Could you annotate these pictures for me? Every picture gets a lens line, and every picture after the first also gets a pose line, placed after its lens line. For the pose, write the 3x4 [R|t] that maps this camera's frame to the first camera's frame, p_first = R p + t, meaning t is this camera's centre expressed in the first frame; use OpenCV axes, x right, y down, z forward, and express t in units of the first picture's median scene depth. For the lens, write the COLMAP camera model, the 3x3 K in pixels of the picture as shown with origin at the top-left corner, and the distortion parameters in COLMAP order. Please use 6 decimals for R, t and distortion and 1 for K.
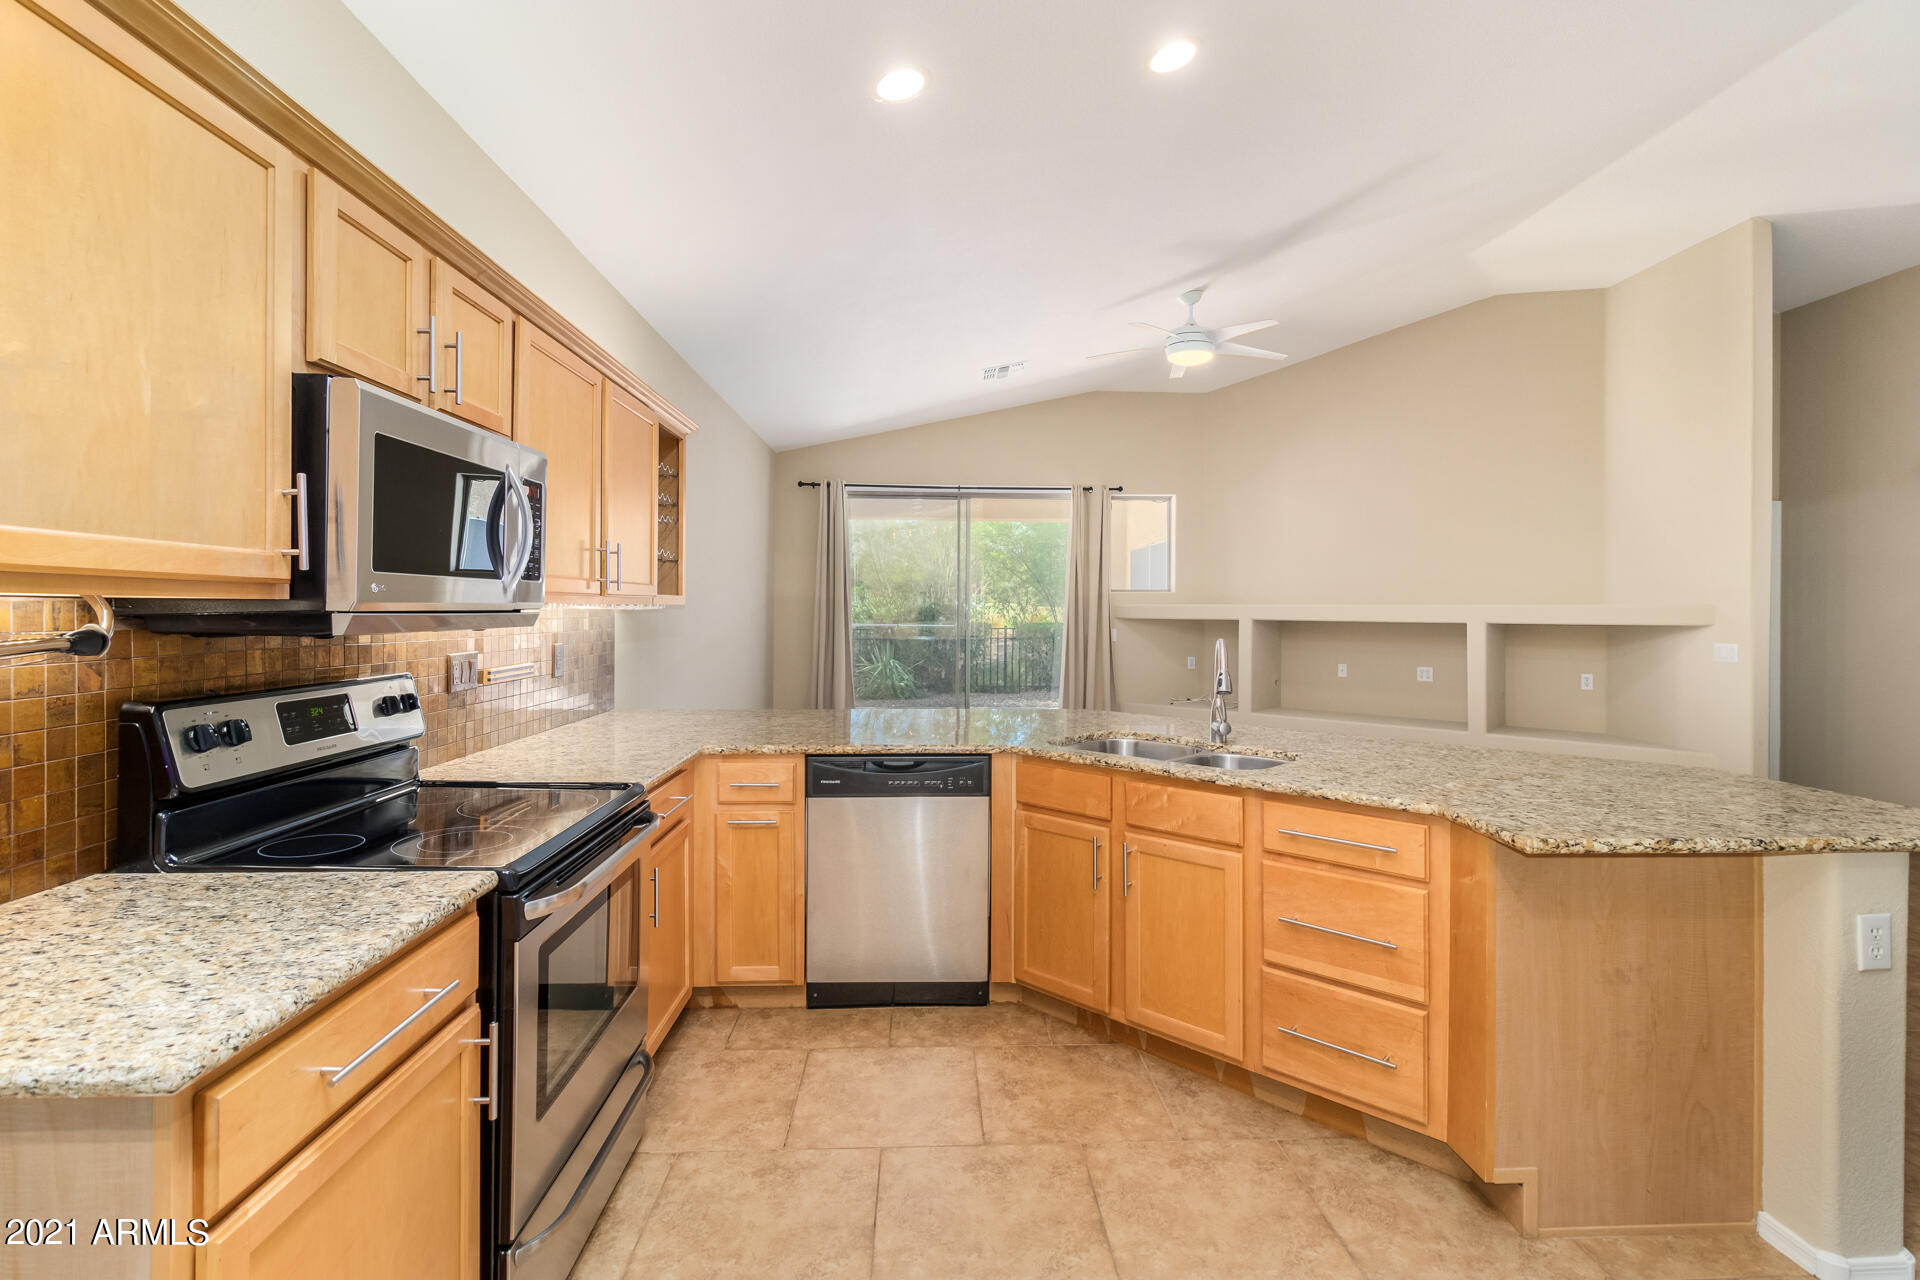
lens RADIAL K [[886.7, 0, 958.4], [0, 886.7, 607.1], [0, 0, 1]] dist [-0.000641, -0.000196]
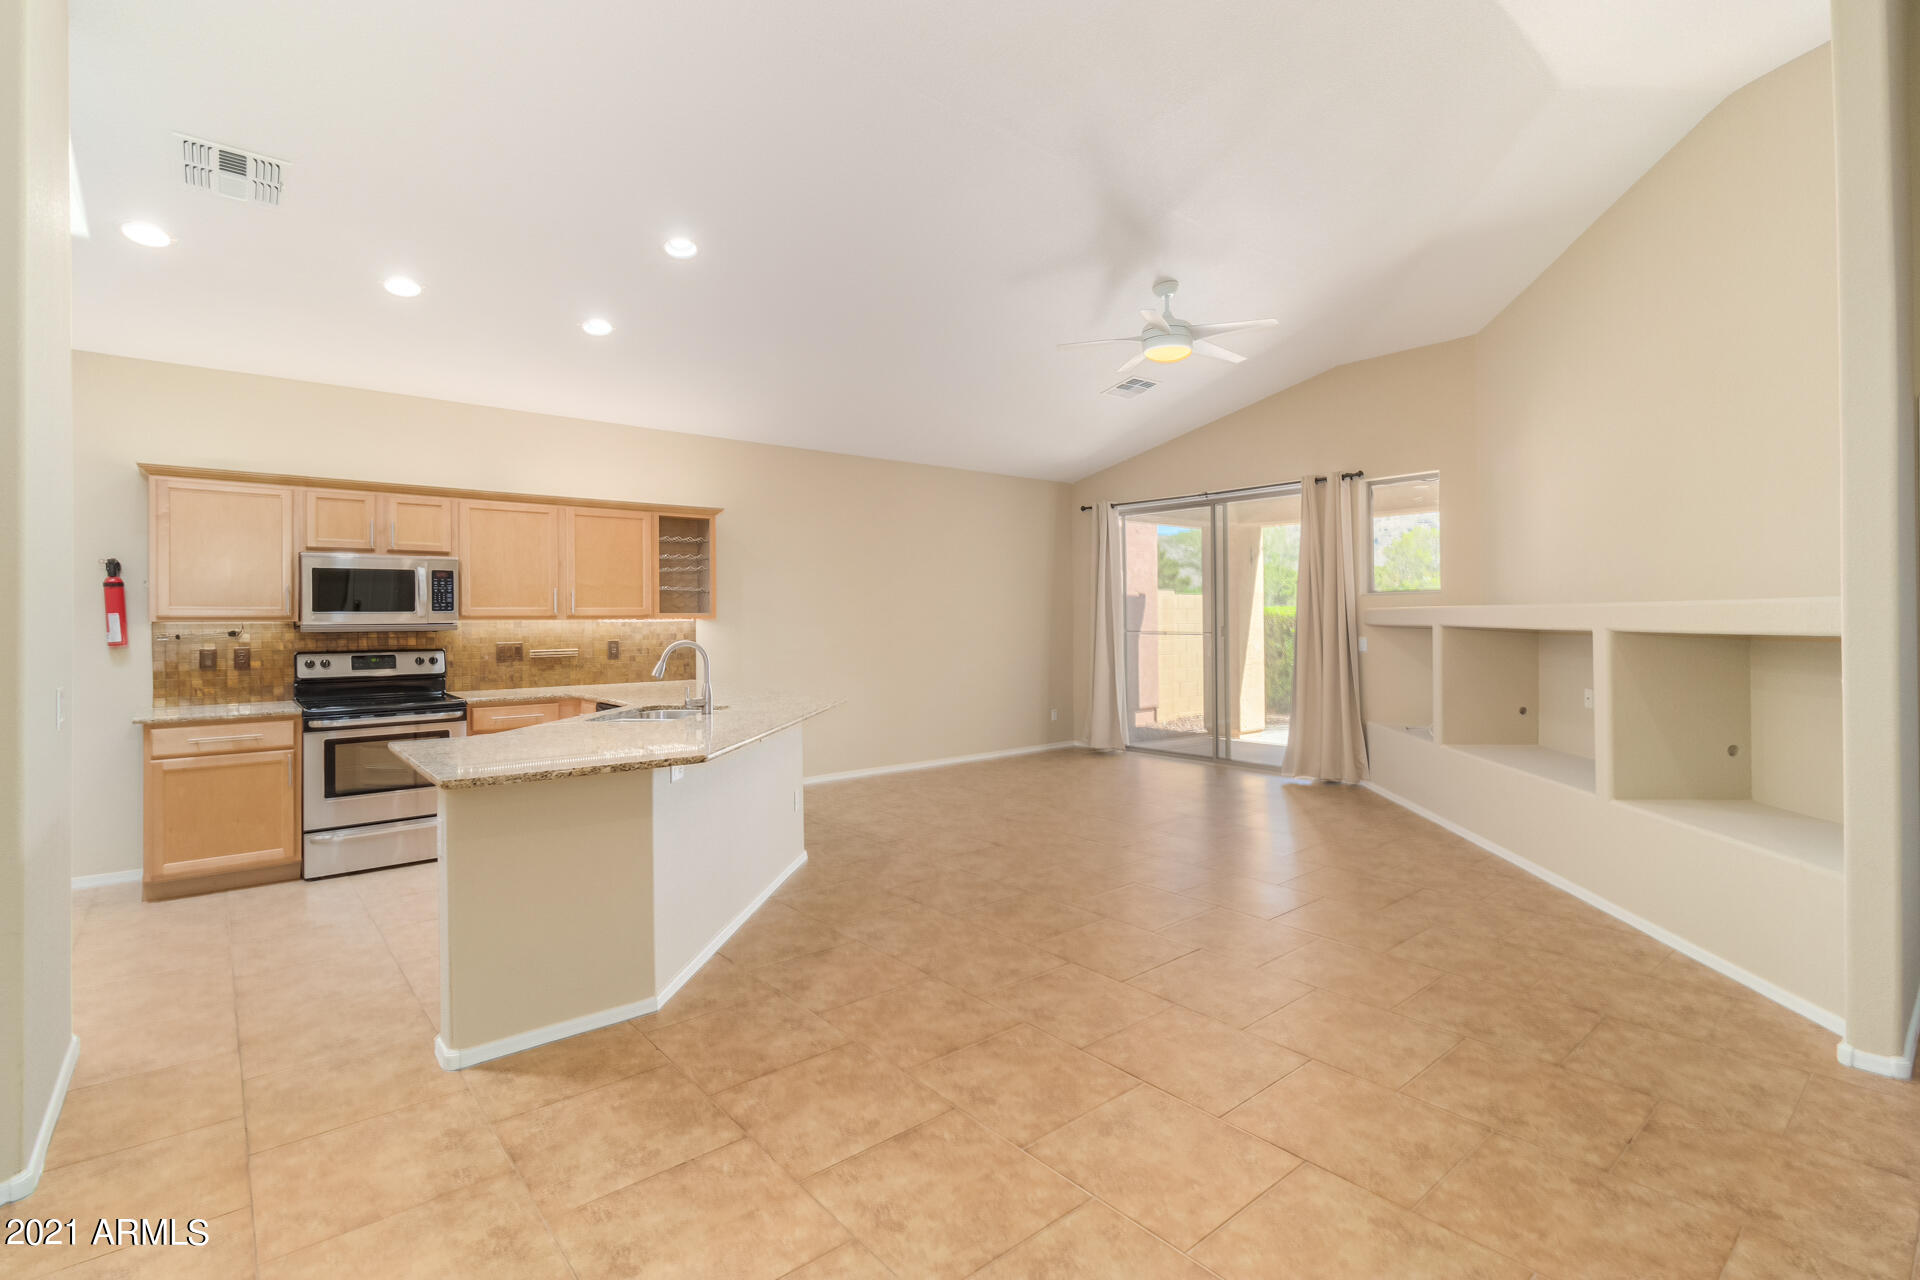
lens RADIAL K [[900.6, 0, 972.0], [0, 900.6, 598.2], [0, 0, 1]] dist [0.001552, 0.000221]
pose [[0.616052, -0.027068, -0.787241, 2.305115], [0.011134, 0.999609, -0.025656, 0.014869], [0.787627, 0.007040, 0.616112, 0.619647]]
